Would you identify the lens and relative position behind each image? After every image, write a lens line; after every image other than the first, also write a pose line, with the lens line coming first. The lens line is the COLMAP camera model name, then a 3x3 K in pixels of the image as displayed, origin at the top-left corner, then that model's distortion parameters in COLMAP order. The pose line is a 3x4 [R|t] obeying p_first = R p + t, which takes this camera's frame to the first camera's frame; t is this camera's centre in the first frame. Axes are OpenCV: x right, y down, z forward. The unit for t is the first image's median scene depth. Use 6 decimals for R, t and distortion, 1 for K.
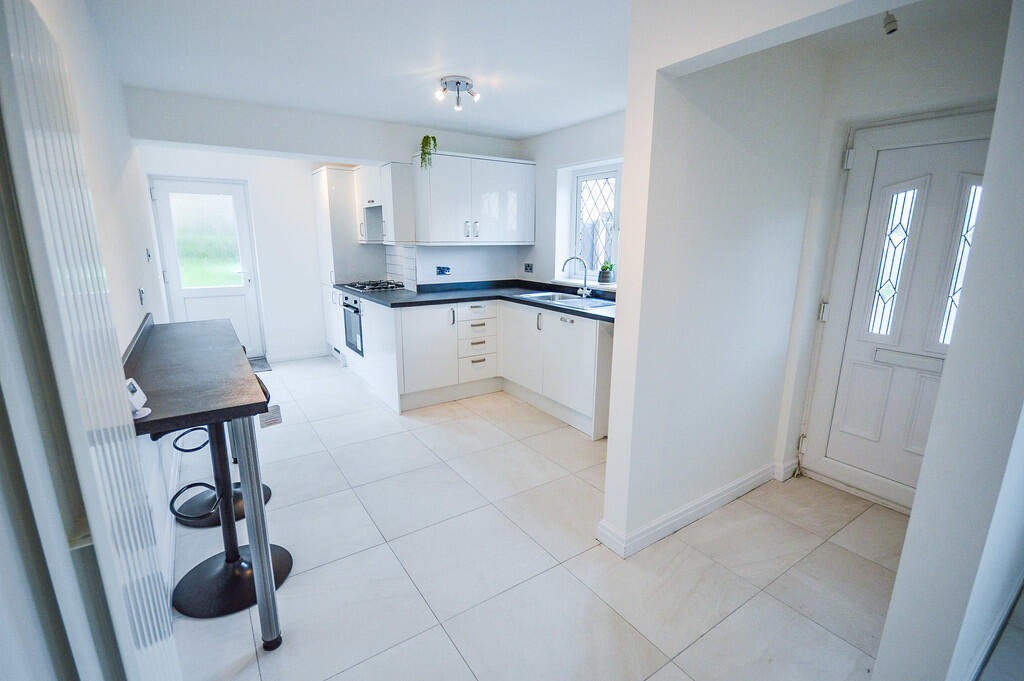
lens RADIAL K [[464.4, 0, 512.0], [0, 464.4, 340.5], [0, 0, 1]] dist [-0.001980, -0.000032]
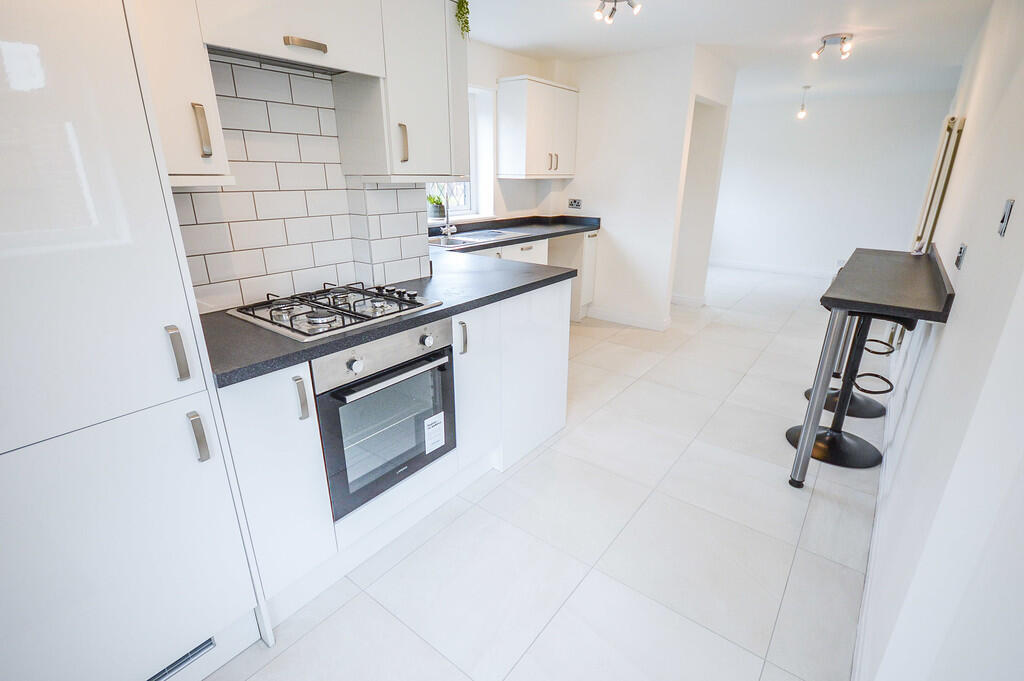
lens RADIAL K [[472.5, 0, 512.0], [0, 472.5, 340.5], [0, 0, 1]] dist [0.045350, 0.000099]
pose [[-0.307713, -0.321313, 0.895584, -0.755183], [0.204868, 0.896803, 0.392140, -0.235101], [-0.929162, 0.304143, -0.210131, 1.068468]]
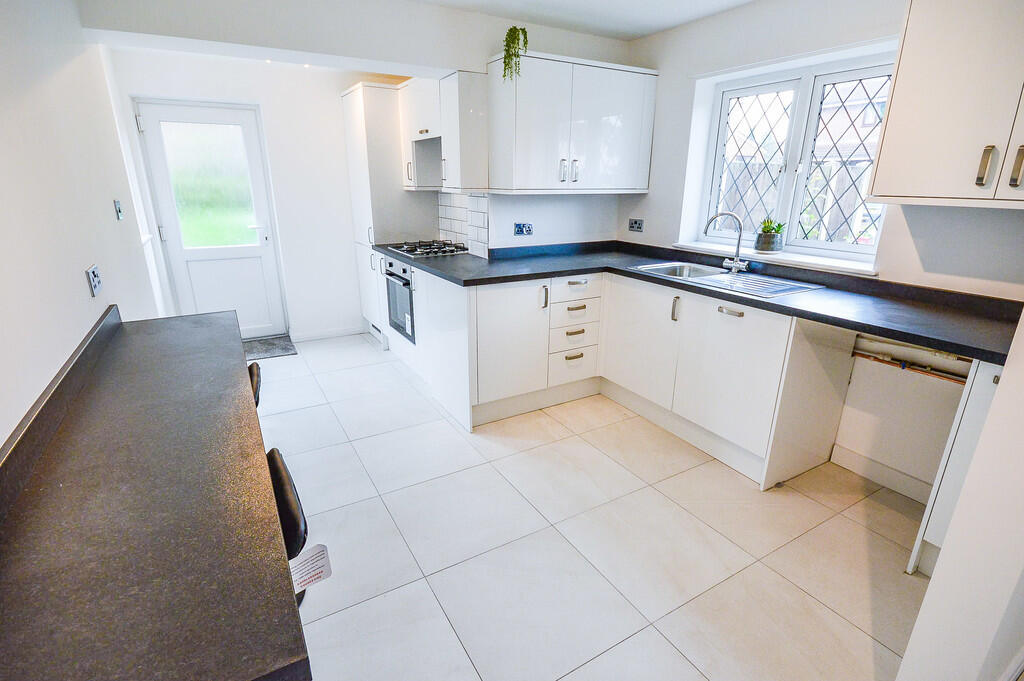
lens RADIAL K [[494.1, 0, 512.0], [0, 494.1, 340.5], [0, 0, 1]] dist [-0.000322, 0.000198]
pose [[0.997971, 0.020524, -0.060266, -0.119819], [-0.014769, 0.995421, 0.094439, -0.051744], [0.061928, -0.093357, 0.993705, 0.221502]]
